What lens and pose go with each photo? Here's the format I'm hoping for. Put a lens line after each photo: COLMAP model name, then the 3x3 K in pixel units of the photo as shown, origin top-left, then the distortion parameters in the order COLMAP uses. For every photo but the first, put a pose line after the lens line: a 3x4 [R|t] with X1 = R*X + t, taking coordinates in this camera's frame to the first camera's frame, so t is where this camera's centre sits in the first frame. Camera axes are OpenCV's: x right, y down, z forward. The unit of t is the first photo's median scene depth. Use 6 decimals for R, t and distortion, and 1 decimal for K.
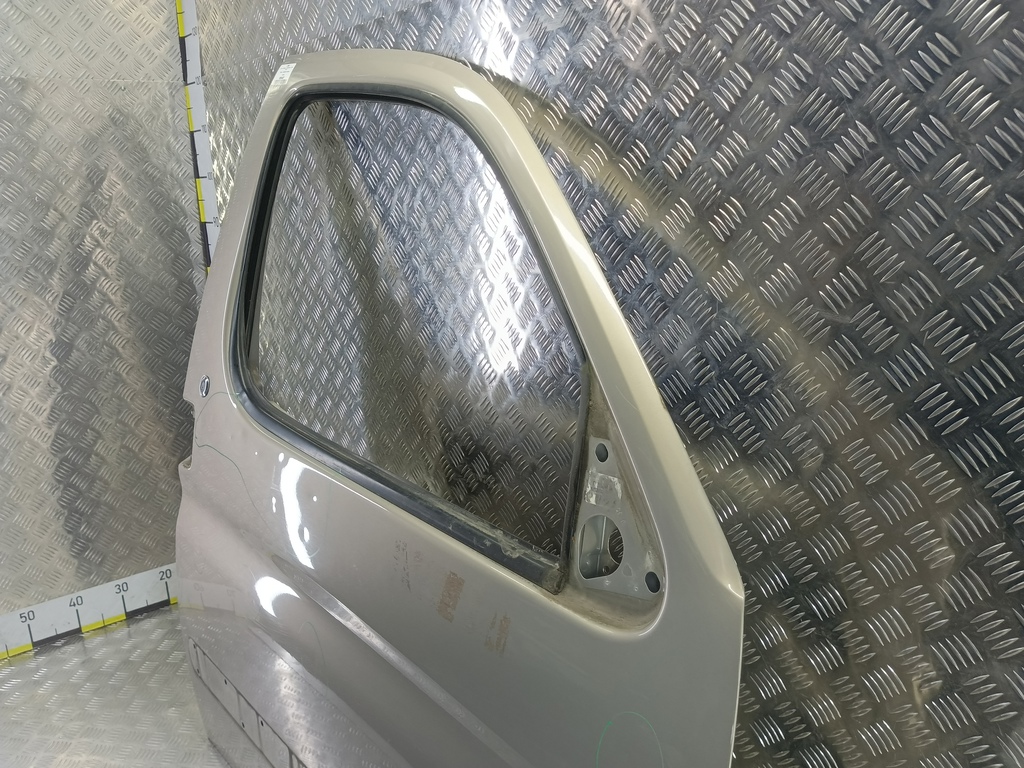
lens RADIAL K [[830.2, 0, 512.0], [0, 830.2, 384.0], [0, 0, 1]] dist [0.121386, -0.243341]
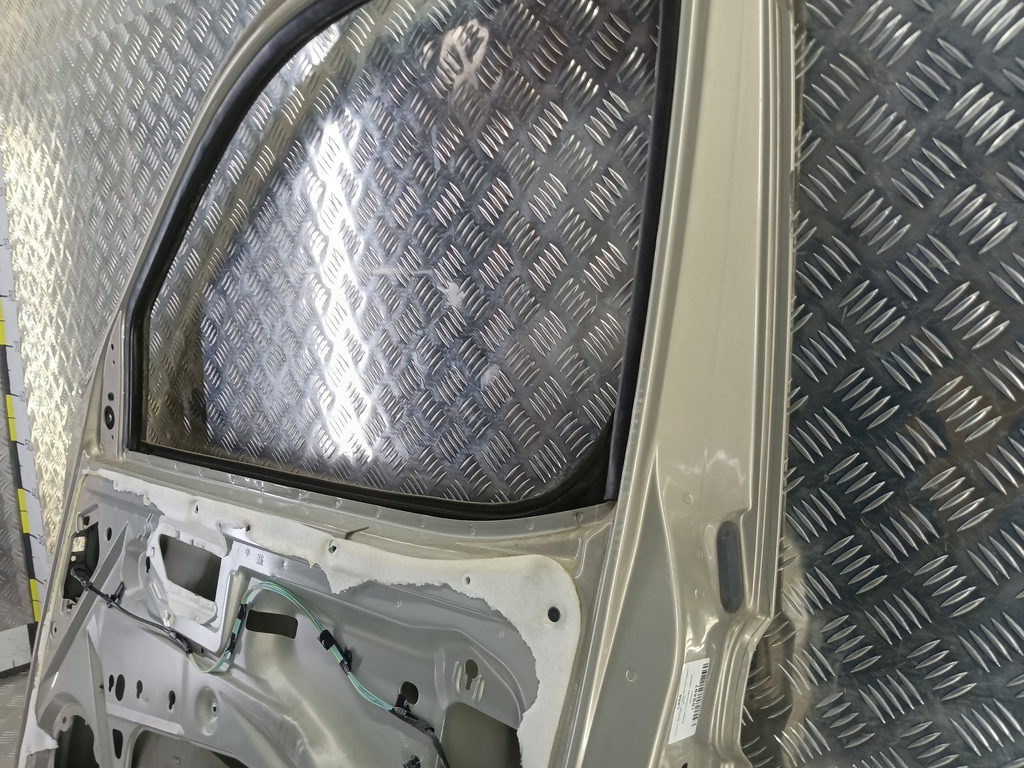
lens RADIAL K [[809.0, 0, 514.2], [0, 809.0, 368.6], [0, 0, 1]] dist [0.127595, -0.303767]
pose [[0.981690, -0.006260, 0.190384, 0.003844], [0.024344, 0.995388, -0.092794, 0.044831], [-0.188925, 0.095730, 0.977314, 0.170975]]
